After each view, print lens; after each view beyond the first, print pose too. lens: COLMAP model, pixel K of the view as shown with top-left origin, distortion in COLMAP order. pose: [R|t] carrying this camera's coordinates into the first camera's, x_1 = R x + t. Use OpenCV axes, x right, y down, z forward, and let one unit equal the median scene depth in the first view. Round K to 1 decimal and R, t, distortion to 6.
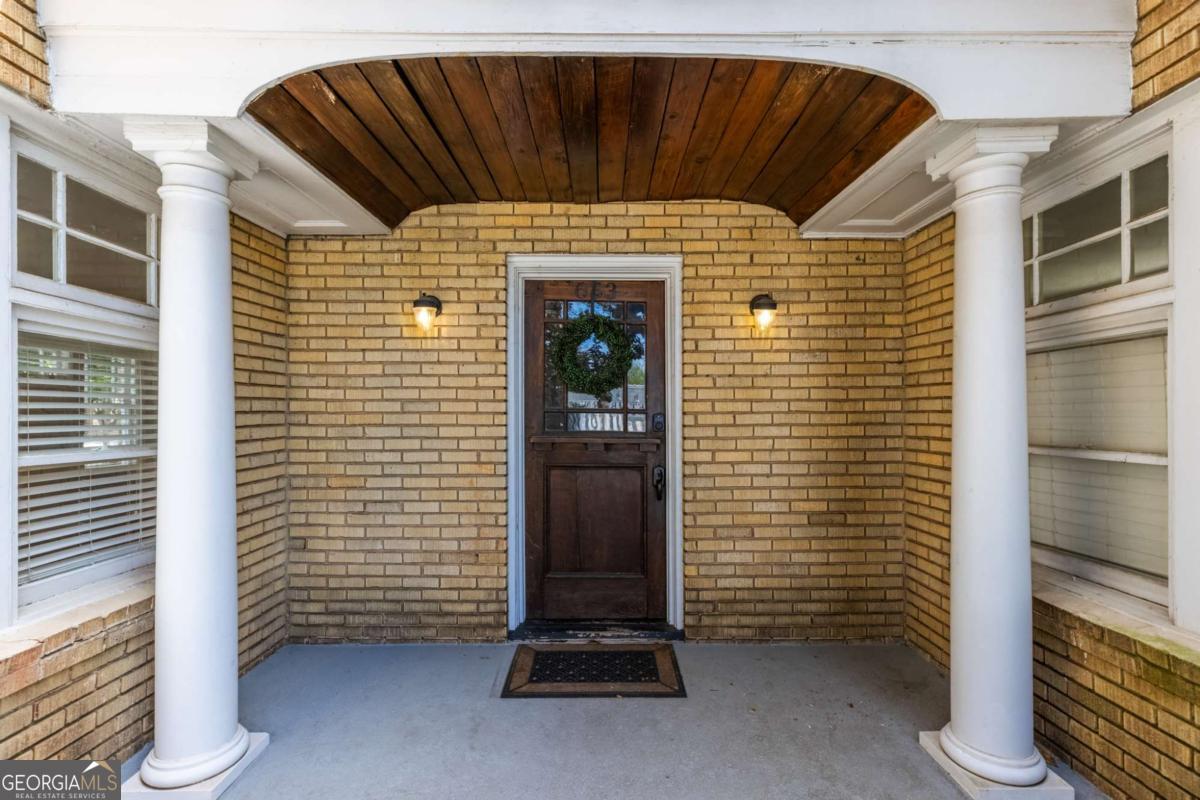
lens RADIAL K [[452.6, 0, 601.8], [0, 452.6, 422.1], [0, 0, 1]] dist [0.001323, 0.000085]
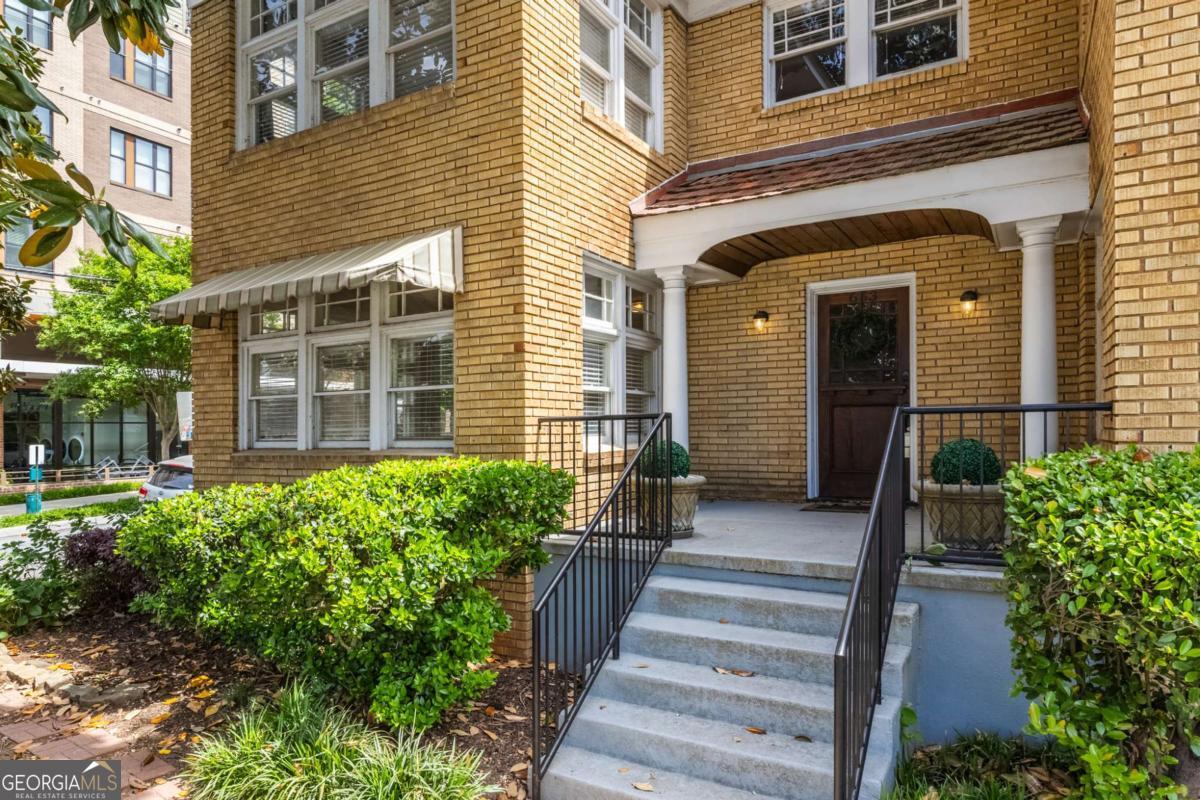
lens RADIAL K [[543.2, 0, 593.0], [0, 543.2, 395.2], [0, 0, 1]] dist [0.000953, 0.000193]
pose [[0.800398, -0.016186, -0.599251, 0.388851], [-0.010246, 0.999120, -0.040671, 0.157281], [0.599382, 0.038693, 0.799528, -1.168203]]
